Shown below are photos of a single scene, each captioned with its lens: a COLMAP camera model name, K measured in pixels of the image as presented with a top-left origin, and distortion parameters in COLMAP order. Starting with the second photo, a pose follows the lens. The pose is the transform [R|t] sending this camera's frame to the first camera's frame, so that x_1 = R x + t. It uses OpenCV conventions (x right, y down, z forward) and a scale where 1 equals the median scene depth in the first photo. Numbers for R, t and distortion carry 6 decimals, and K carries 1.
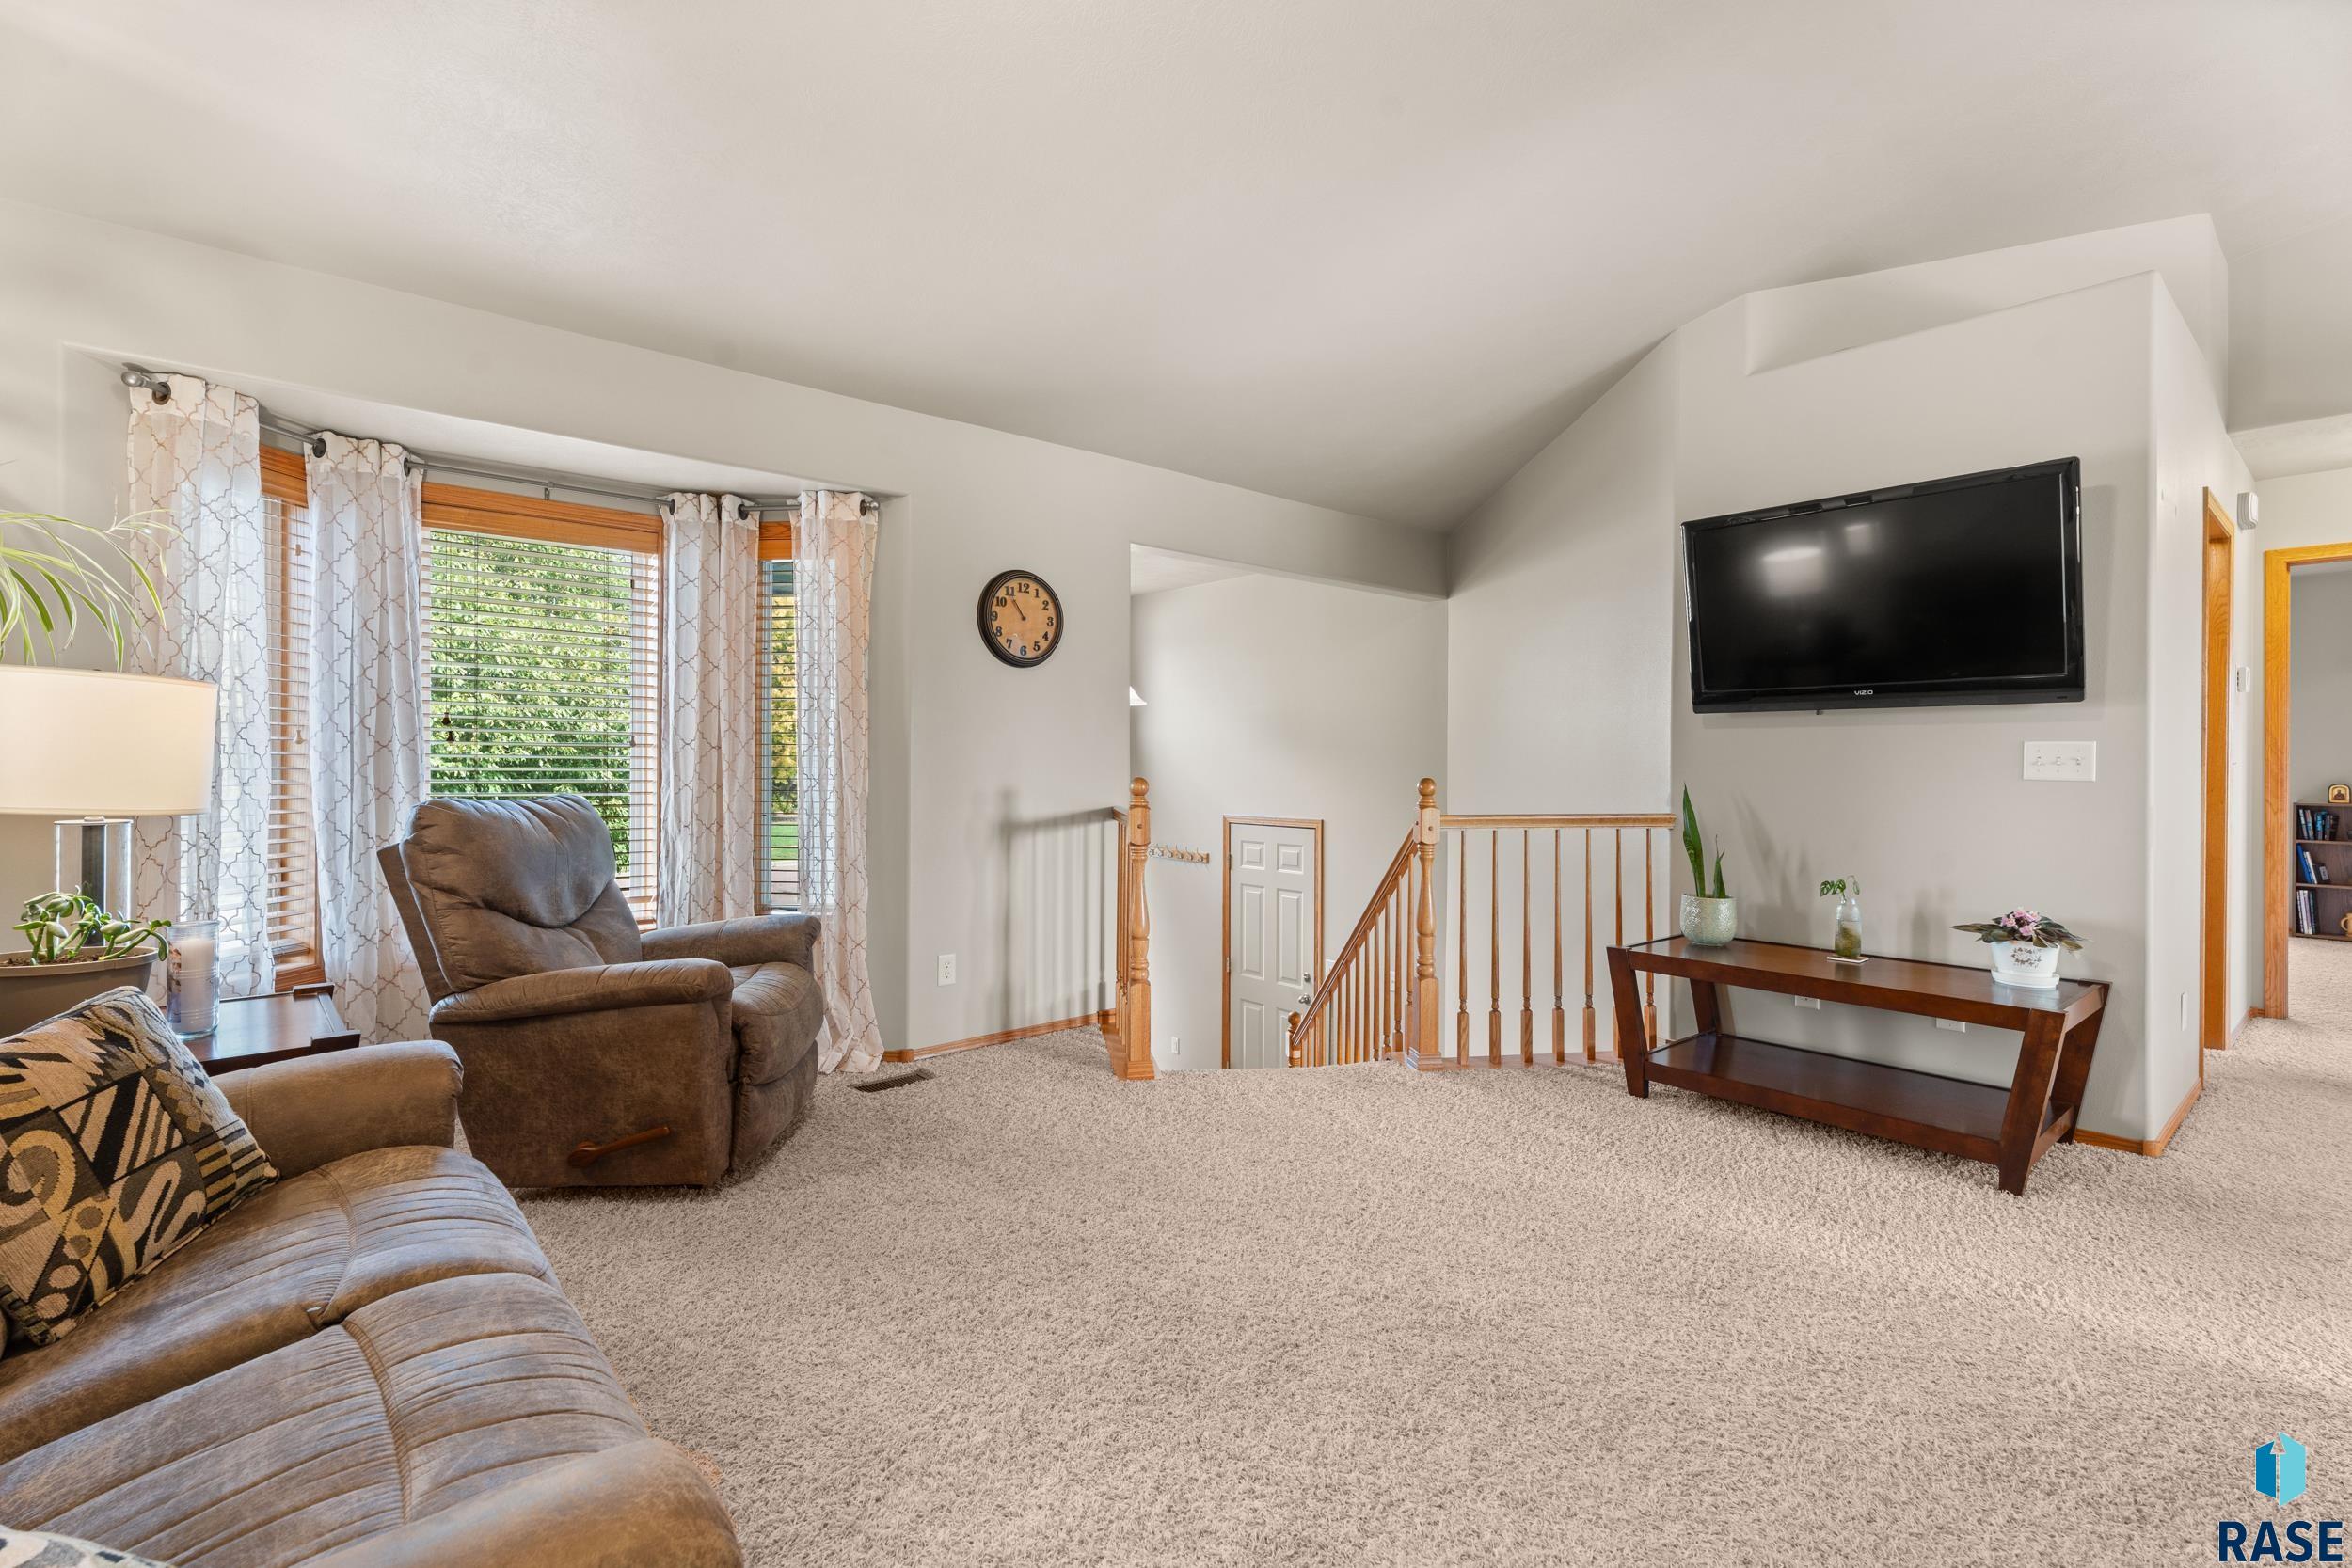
lens RADIAL K [[1044.8, 0, 1176.0], [0, 1044.8, 784.0], [0, 0, 1]] dist [-0.000455, 0.000053]
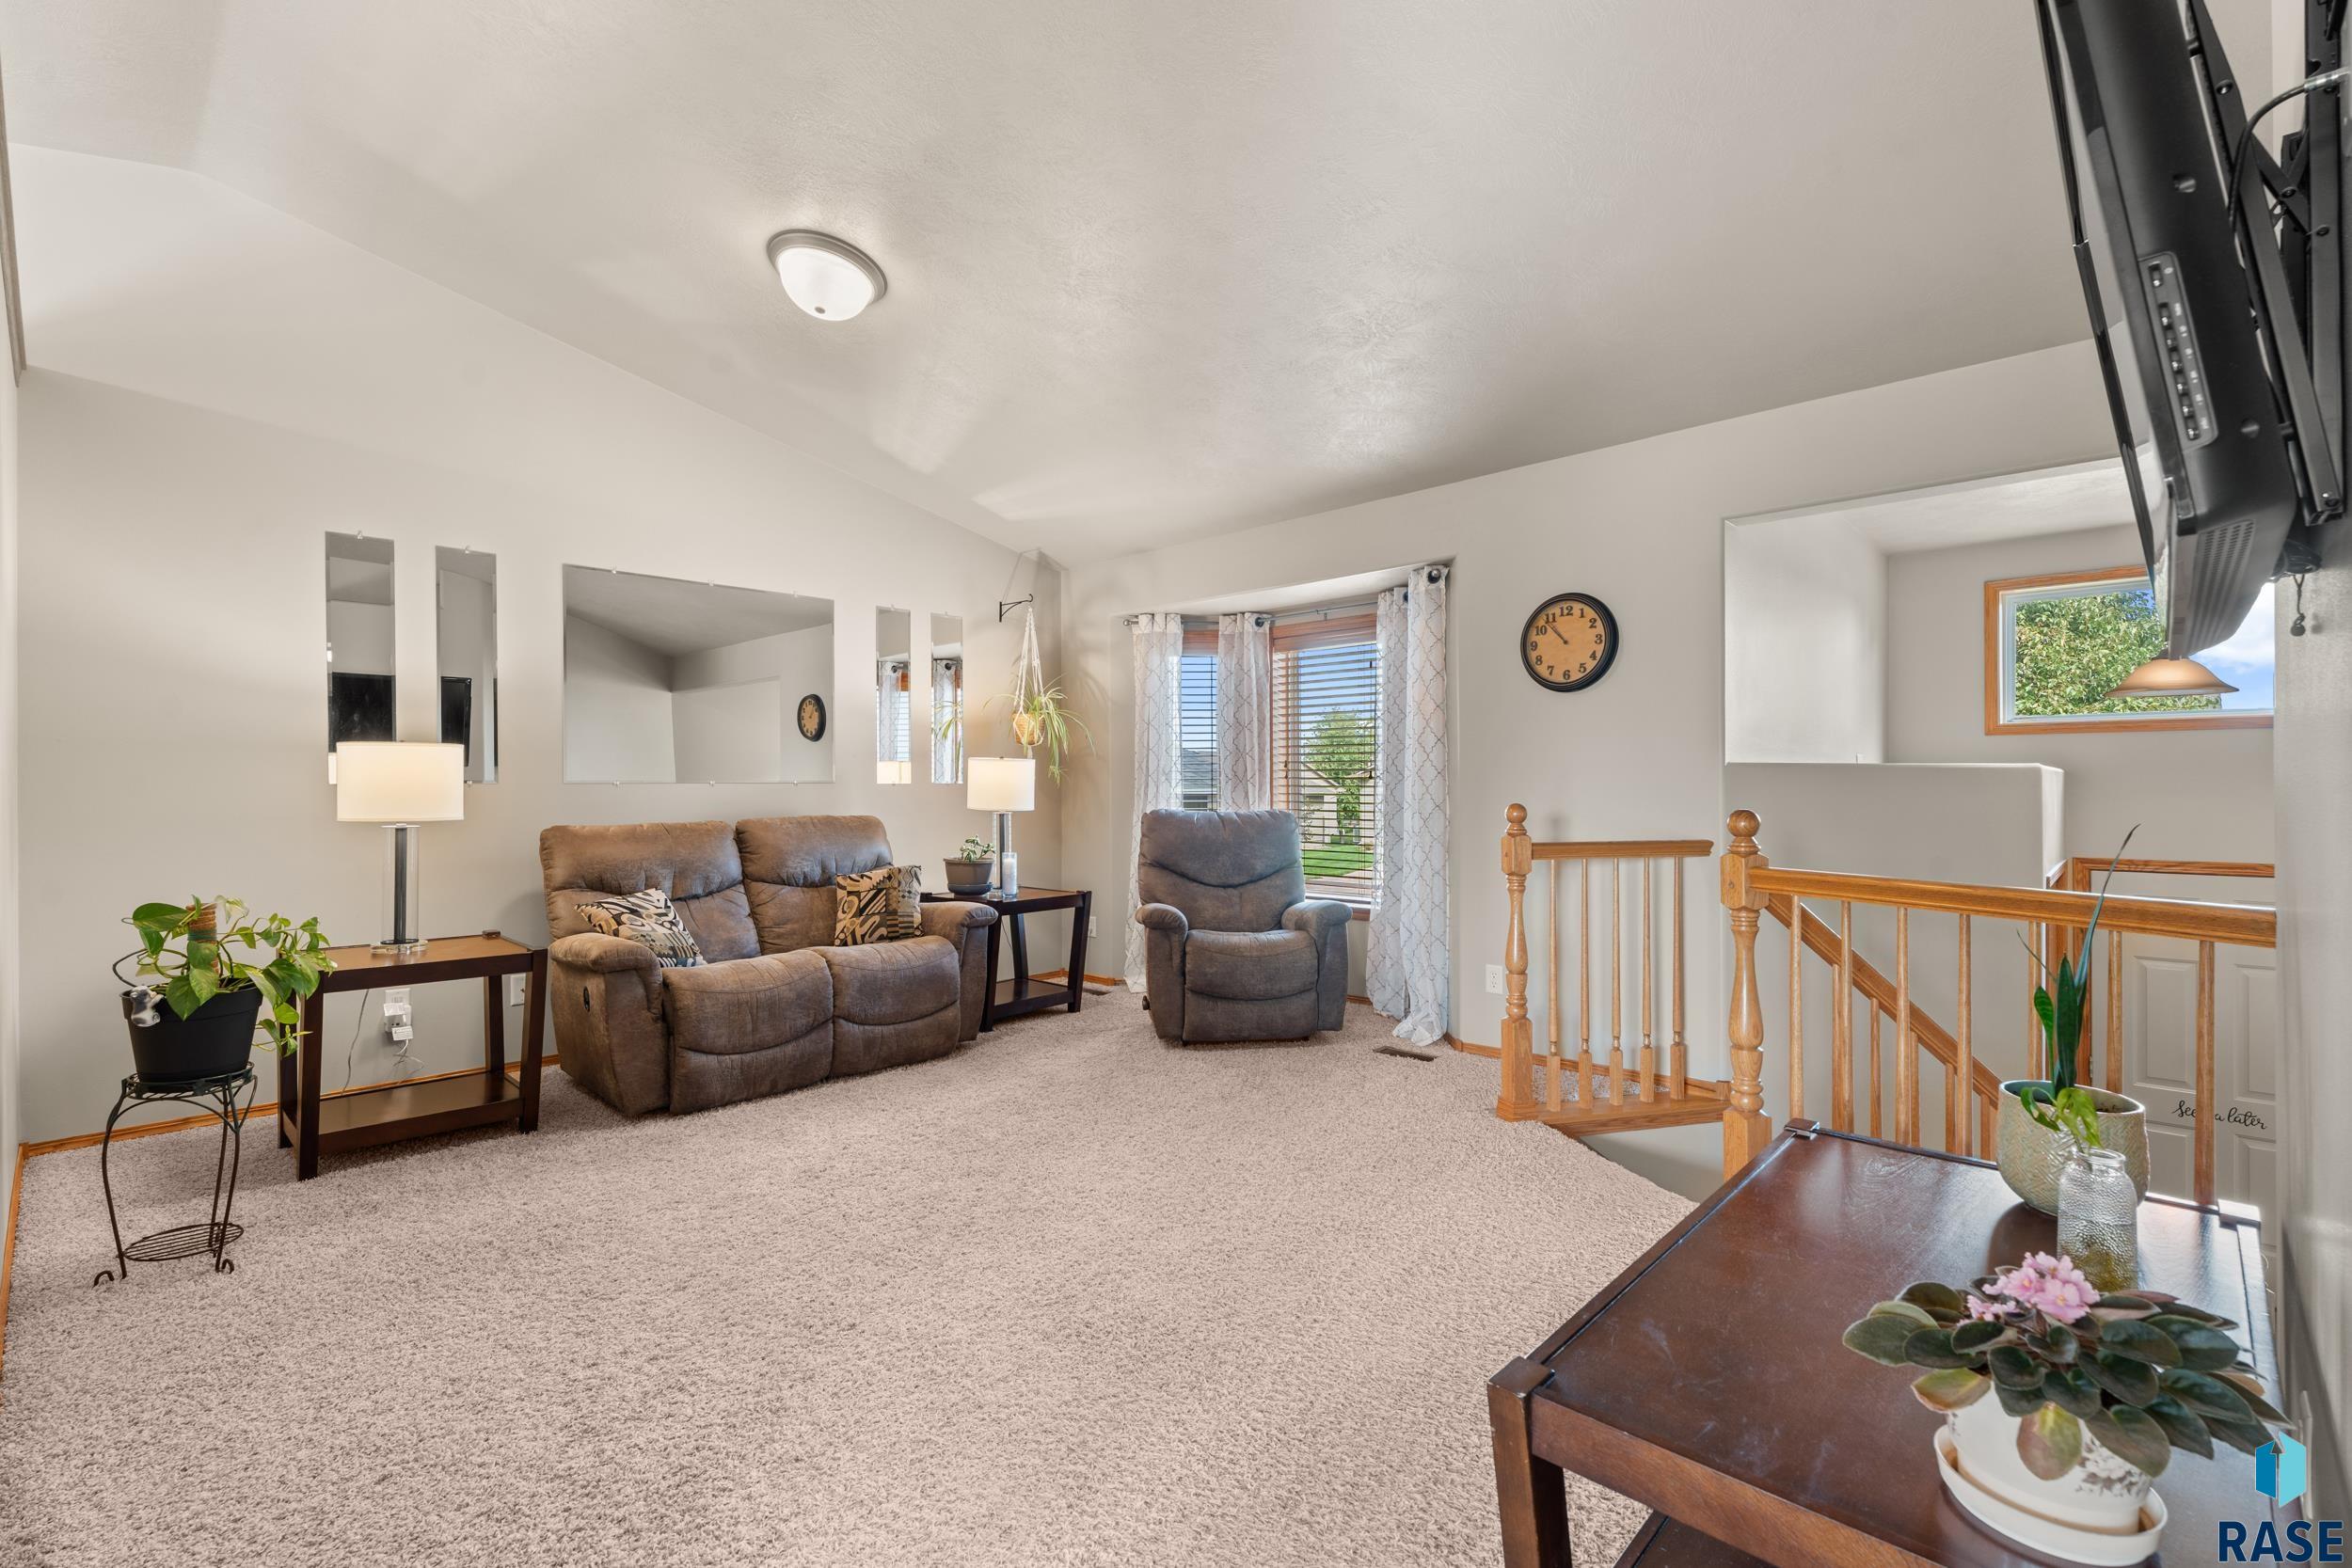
lens RADIAL K [[1044.8, 0, 1176.0], [0, 1044.8, 784.0], [0, 0, 1]] dist [-0.000455, 0.000053]
pose [[0.111659, -0.006002, -0.993728, 0.853096], [-0.015764, 0.999845, -0.007810, -0.011726], [0.993621, 0.016537, 0.111548, 0.566090]]
